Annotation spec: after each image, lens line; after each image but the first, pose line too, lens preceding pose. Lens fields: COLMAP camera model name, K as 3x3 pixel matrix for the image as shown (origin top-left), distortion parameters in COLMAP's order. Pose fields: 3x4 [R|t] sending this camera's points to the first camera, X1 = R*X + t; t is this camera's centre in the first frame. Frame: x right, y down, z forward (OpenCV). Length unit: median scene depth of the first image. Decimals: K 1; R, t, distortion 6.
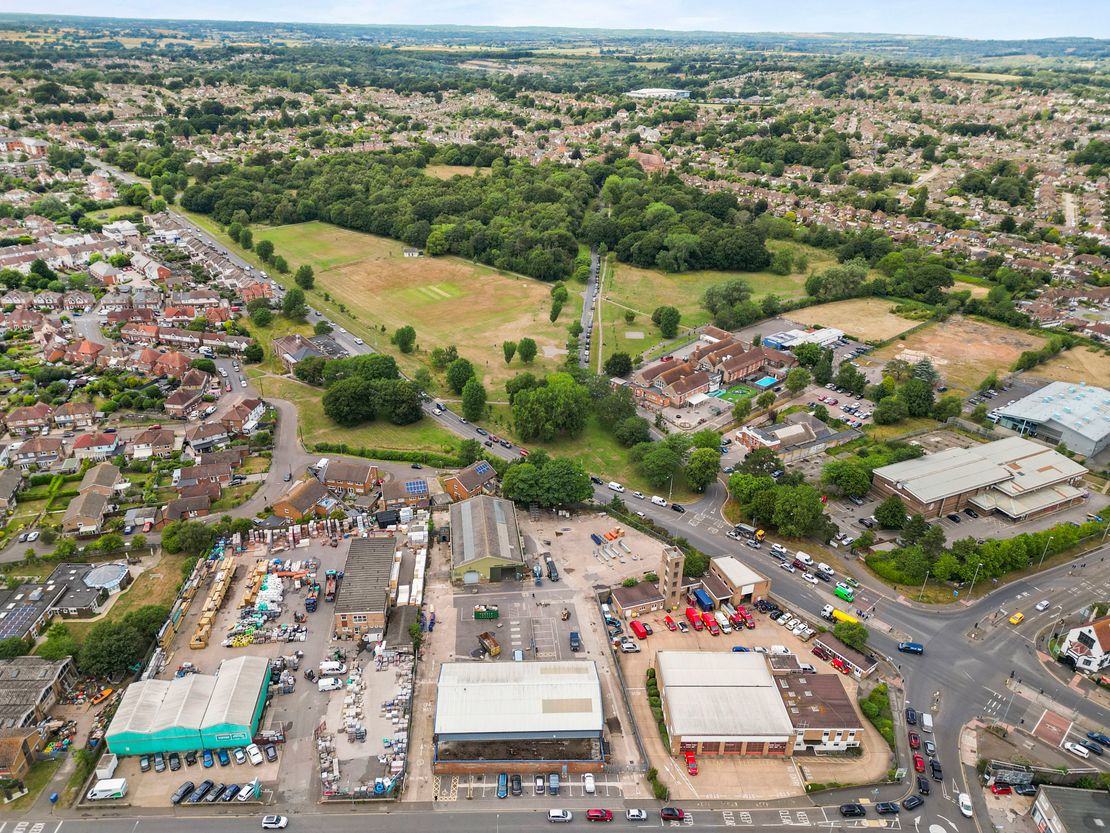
lens RADIAL K [[774.2, 0, 552.8], [0, 774.2, 418.3], [0, 0, 1]] dist [0.082312, -0.080265]
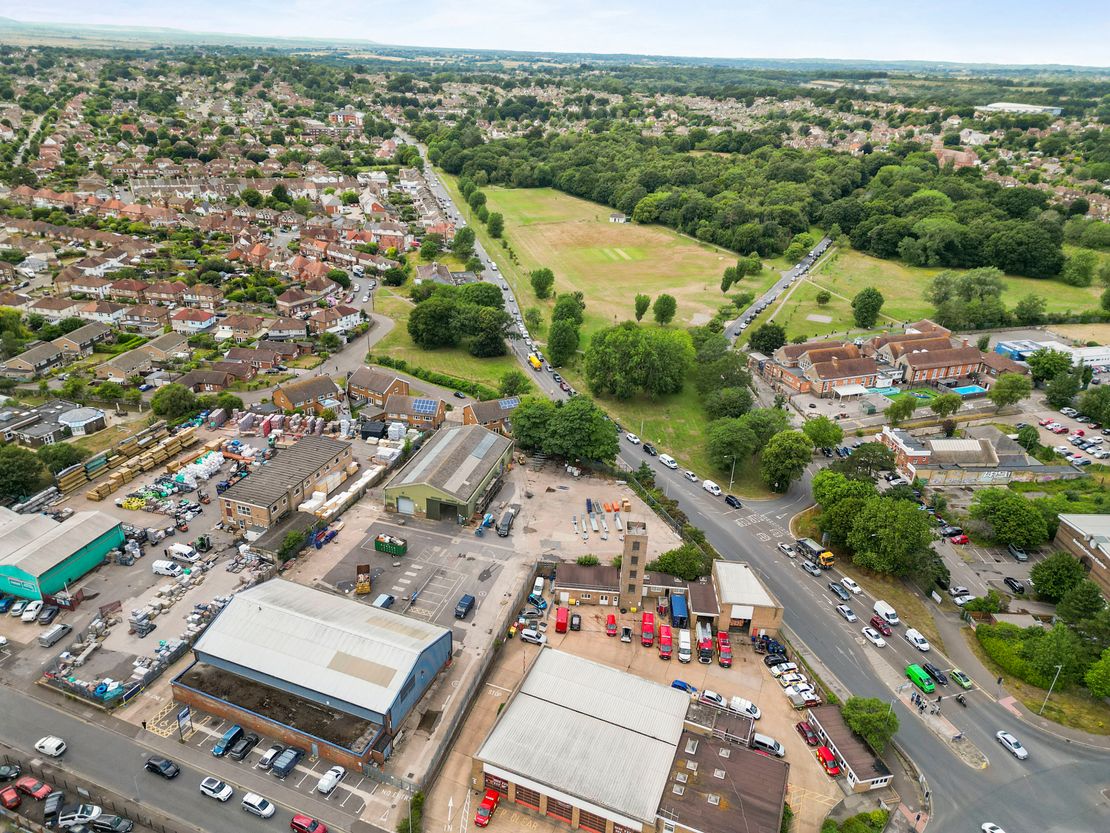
lens RADIAL K [[774.2, 0, 552.8], [0, 774.2, 418.3], [0, 0, 1]] dist [0.082312, -0.080265]
pose [[0.913940, 0.182923, -0.362289, 0.263832], [-0.195827, 0.980638, 0.001124, 0.073252], [0.355480, 0.069919, 0.932065, 0.256545]]
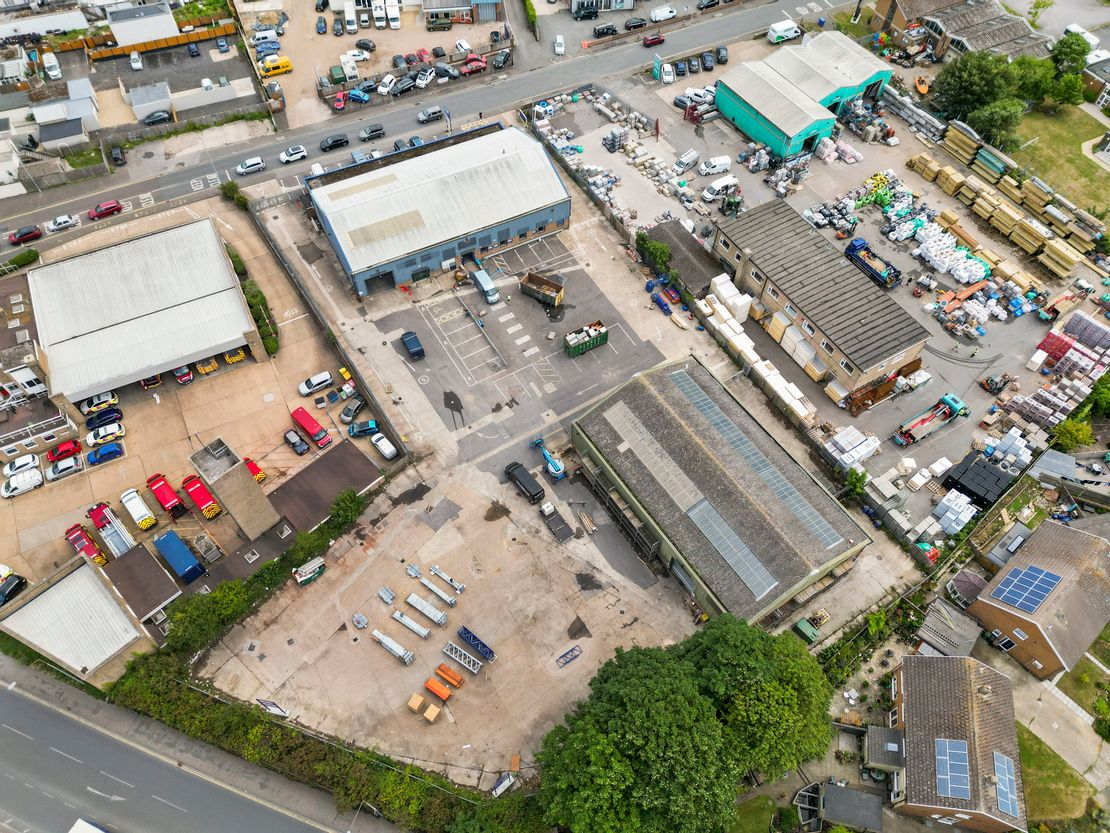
lens RADIAL K [[774.2, 0, 552.8], [0, 774.2, 418.3], [0, 0, 1]] dist [0.082312, -0.080265]
pose [[-0.907013, 0.330757, -0.260627, 0.078376], [-0.214526, 0.169649, 0.961872, -0.212739], [0.362361, 0.928342, -0.082918, 0.883018]]
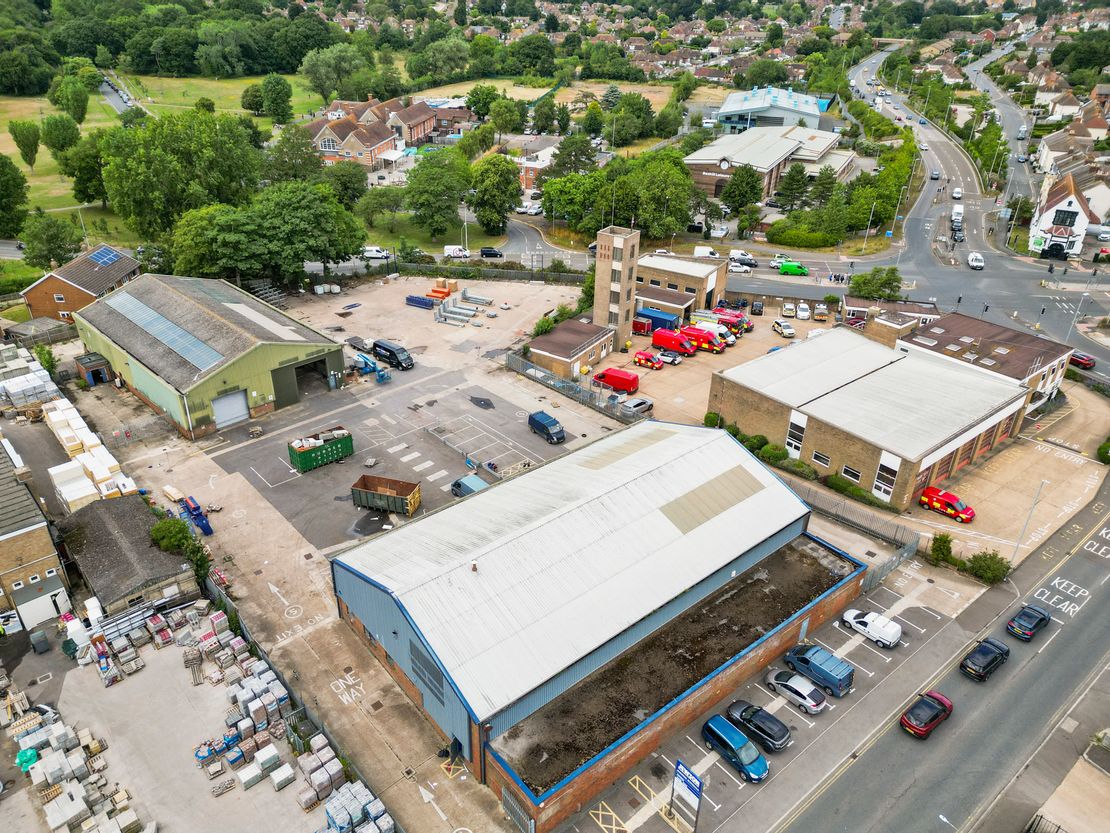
lens RADIAL K [[774.2, 0, 552.8], [0, 774.2, 418.3], [0, 0, 1]] dist [0.082312, -0.080265]
pose [[0.794485, -0.306692, 0.524151, -0.161171], [0.271877, 0.951408, 0.144591, 0.167865], [-0.543026, 0.027629, 0.839261, 0.478546]]
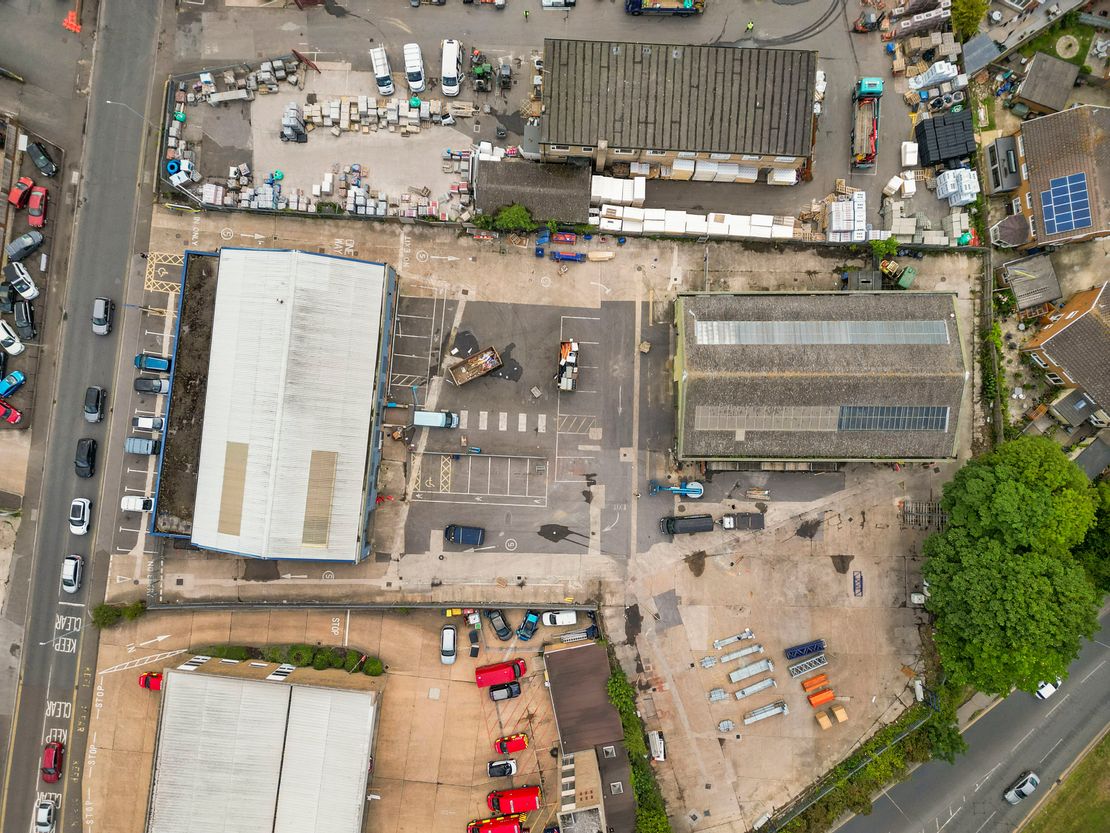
lens RADIAL K [[774.2, 0, 552.8], [0, 774.2, 418.3], [0, 0, 1]] dist [0.082312, -0.080265]
pose [[-0.147618, 0.988562, -0.030896, -0.030382], [-0.431536, -0.036269, 0.901366, -0.144226], [0.889936, 0.146391, 0.431954, 0.641112]]
